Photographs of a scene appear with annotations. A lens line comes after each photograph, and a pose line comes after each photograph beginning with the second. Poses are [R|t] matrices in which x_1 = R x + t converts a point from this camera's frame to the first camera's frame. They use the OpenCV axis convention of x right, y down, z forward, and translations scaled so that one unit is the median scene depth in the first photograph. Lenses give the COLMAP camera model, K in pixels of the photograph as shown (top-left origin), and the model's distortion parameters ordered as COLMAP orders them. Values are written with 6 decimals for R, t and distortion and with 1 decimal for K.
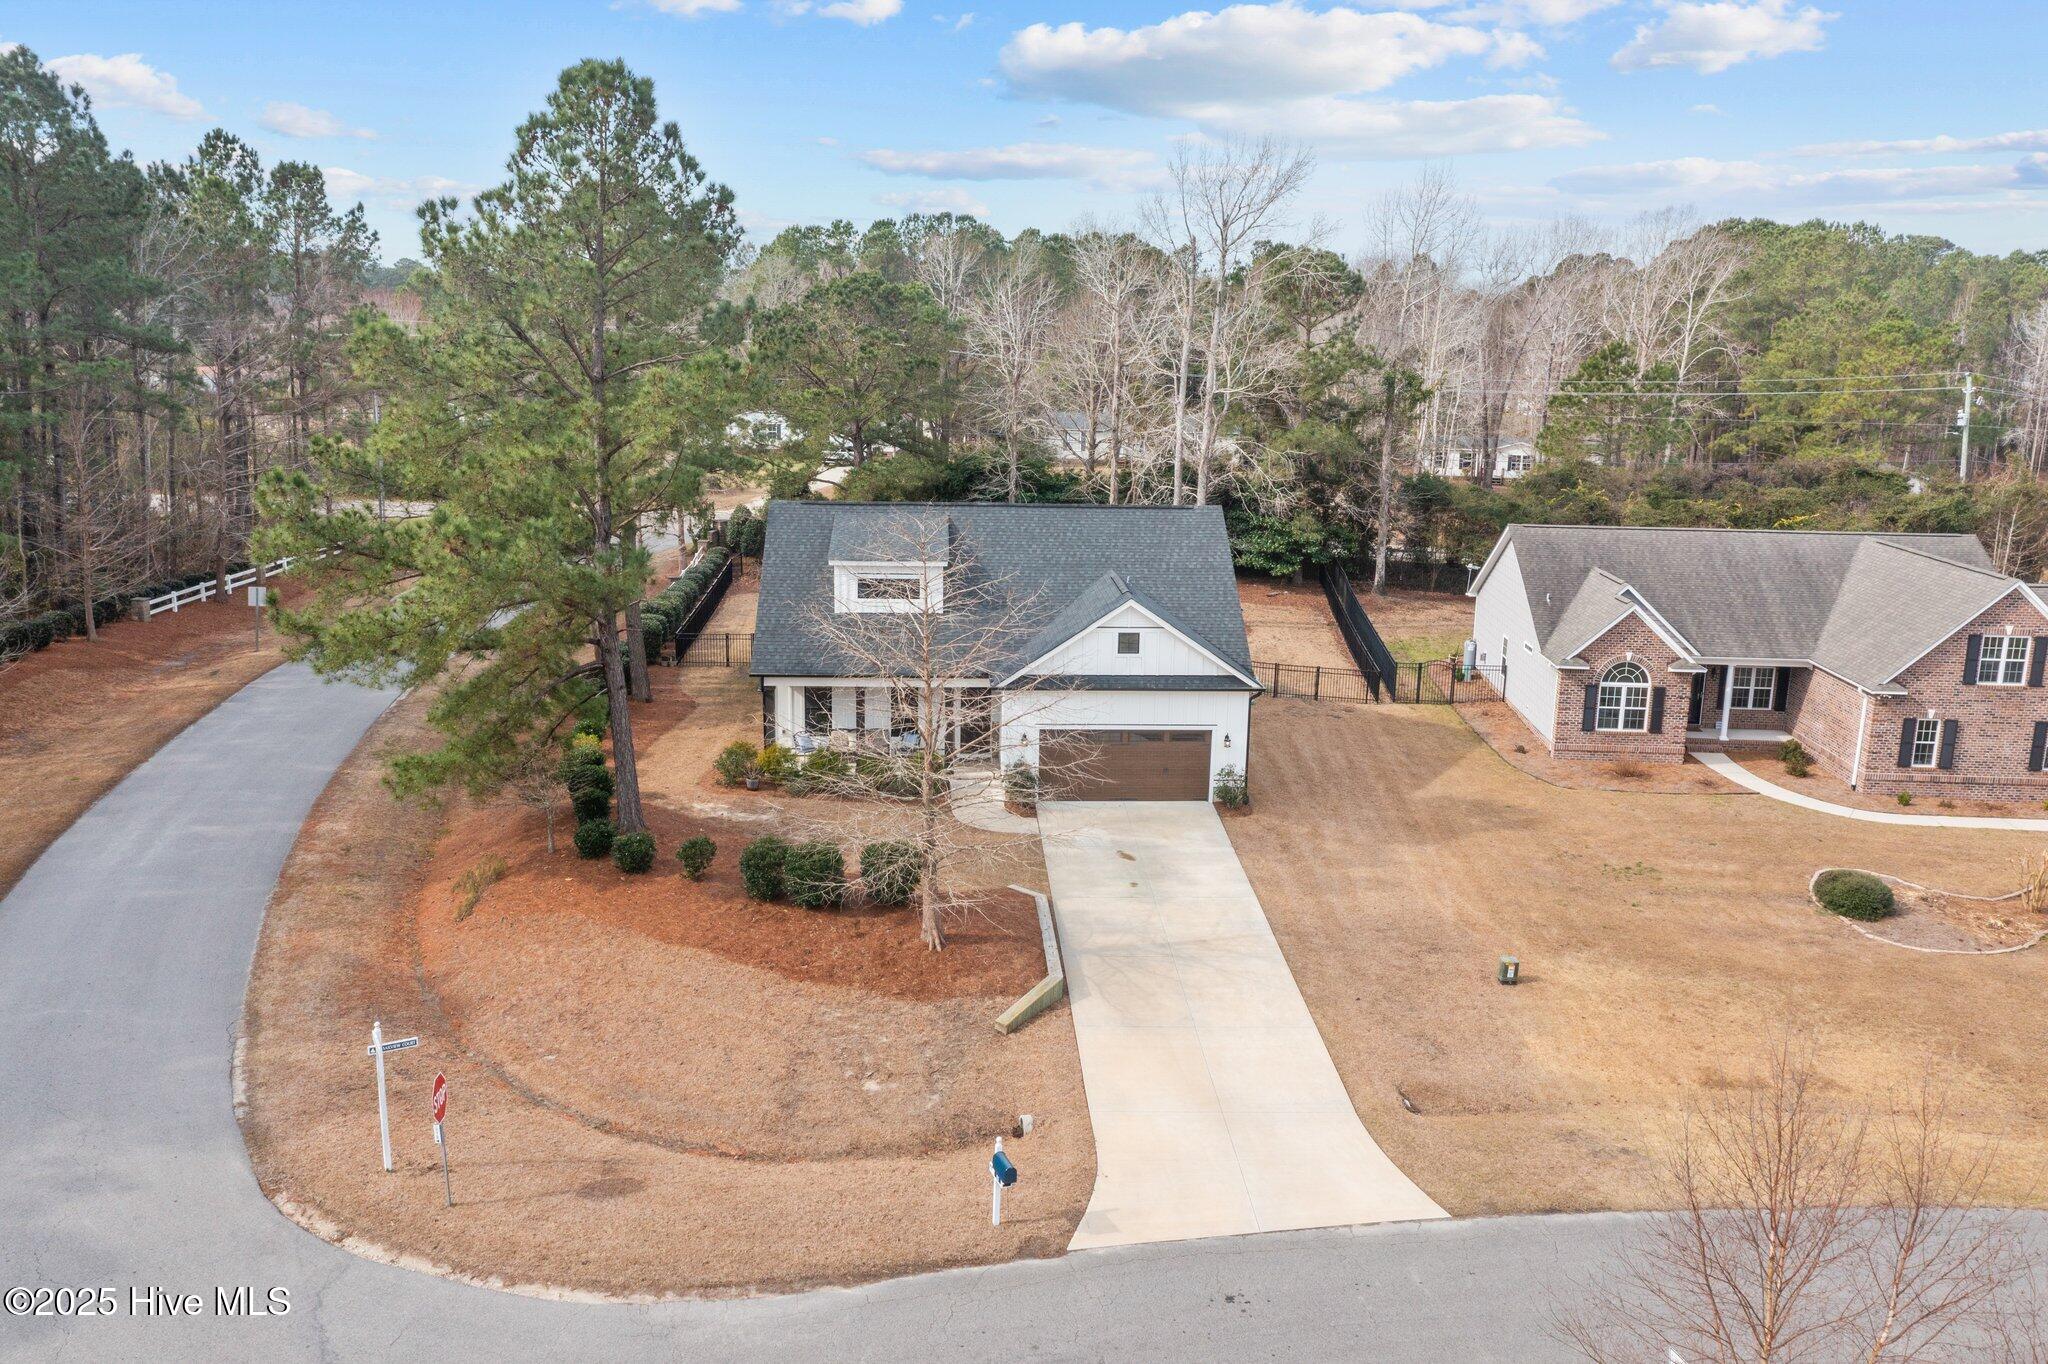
lens RADIAL K [[1620.8, 0, 1021.3], [0, 1620.8, 680.8], [0, 0, 1]] dist [-0.007476, 0.000682]
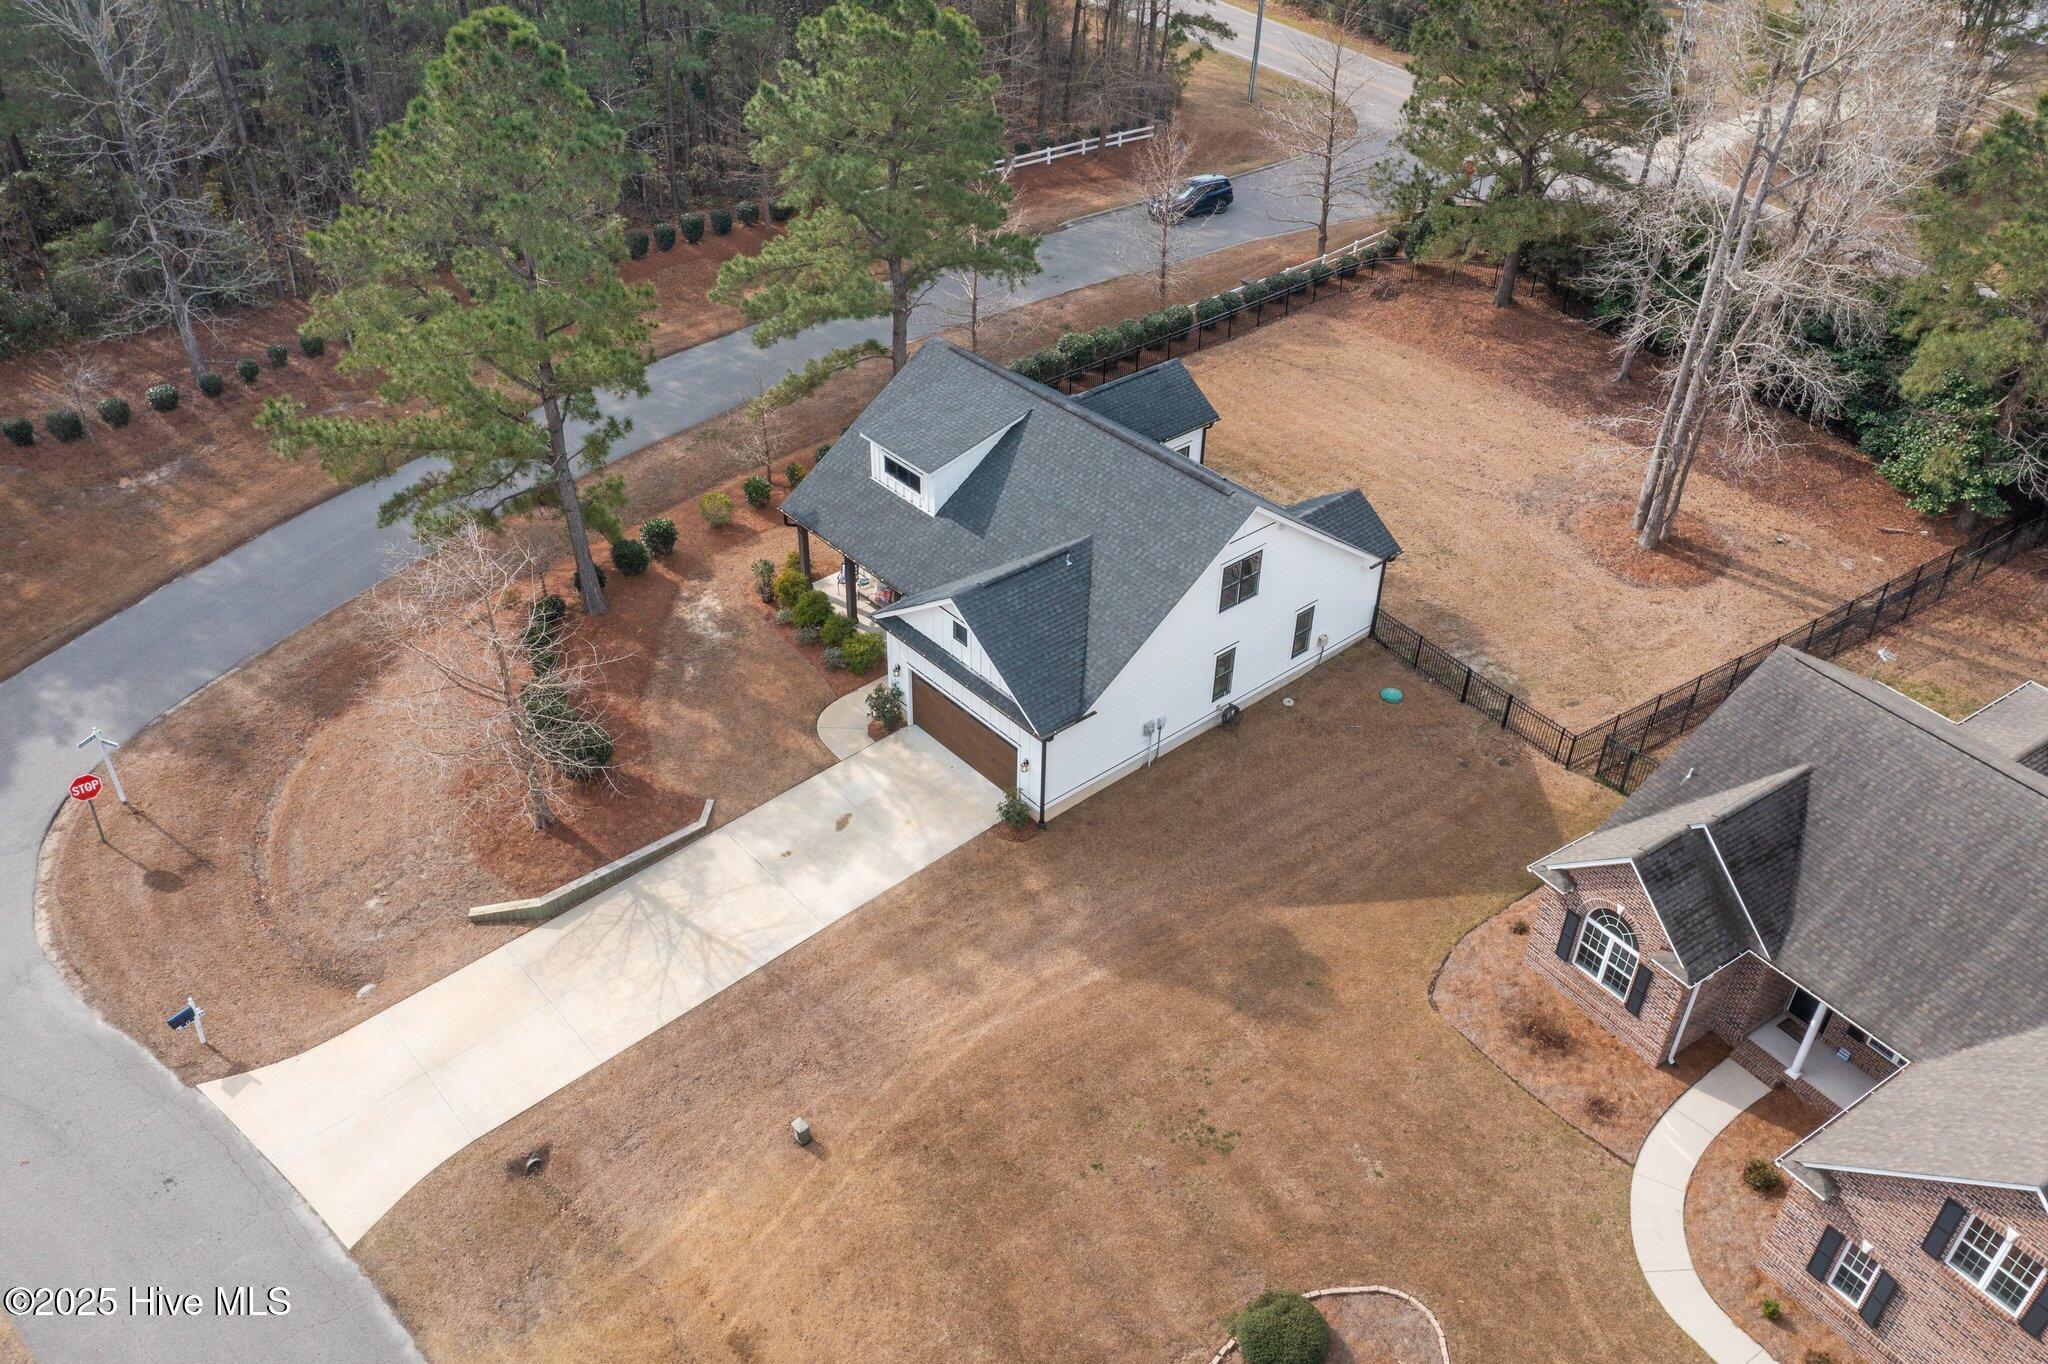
lens RADIAL K [[1625.2, 0, 1021.1], [0, 1625.2, 682.1], [0, 0, 1]] dist [0.002719, -0.007342]
pose [[0.612741, 0.459548, -0.642934, 0.869157], [-0.179751, 0.873267, 0.452873, -0.532178], [0.769570, -0.161926, 0.617691, 0.488723]]
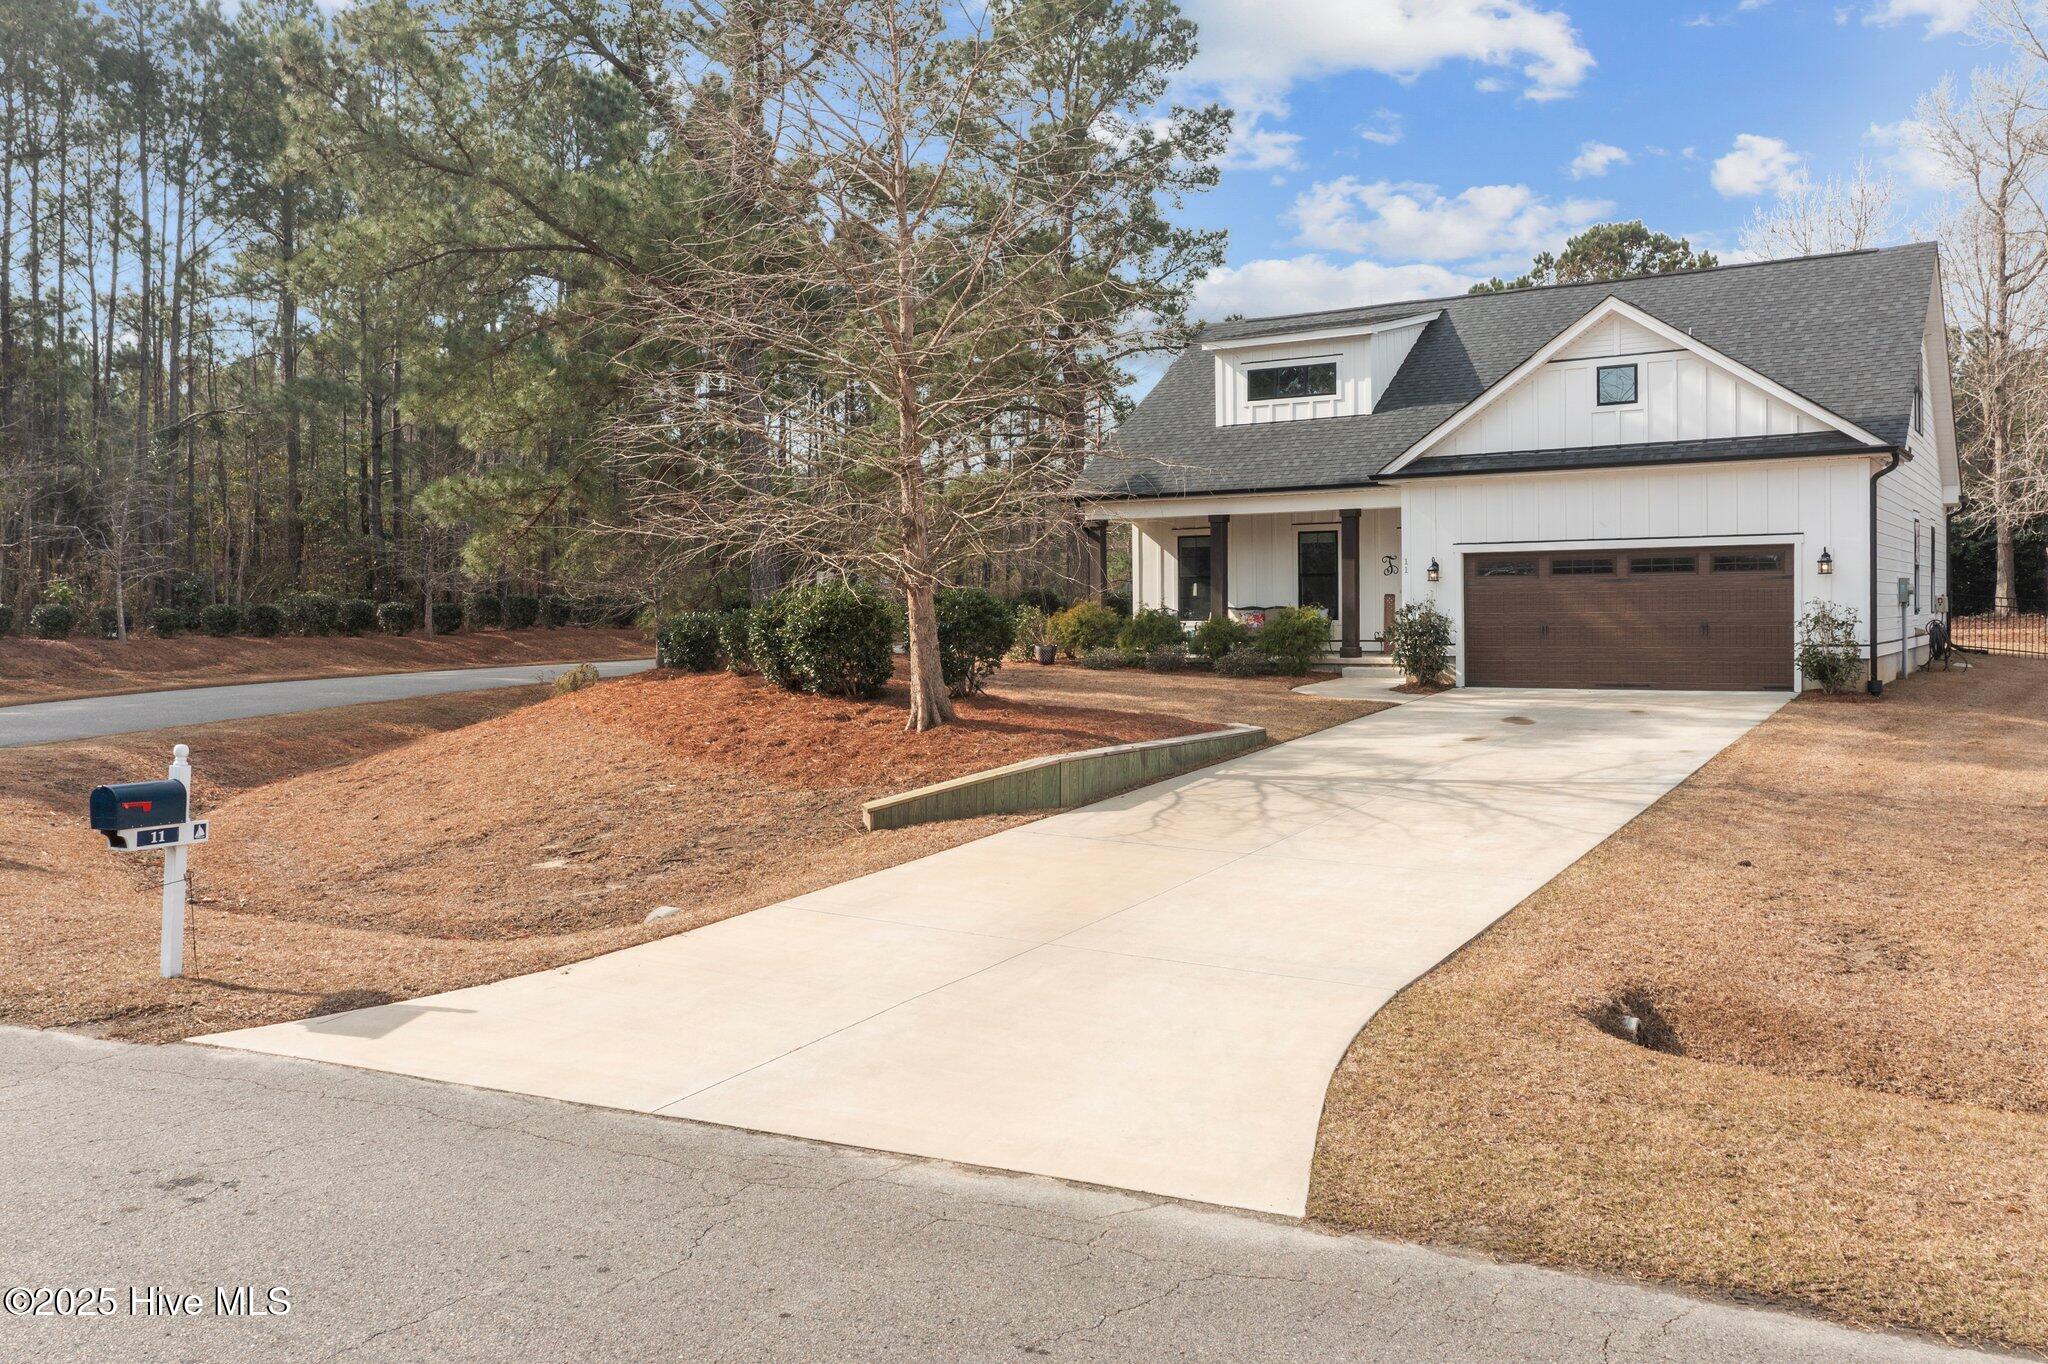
lens RADIAL K [[1651.6, 0, 1026.2], [0, 1651.6, 671.4], [0, 0, 1]] dist [-0.000278, 0.002448]
pose [[0.810447, -0.007767, -0.585760, 0.271693], [-0.099643, 0.983514, -0.150905, 0.207946], [0.577275, 0.180667, 0.796312, 0.541032]]
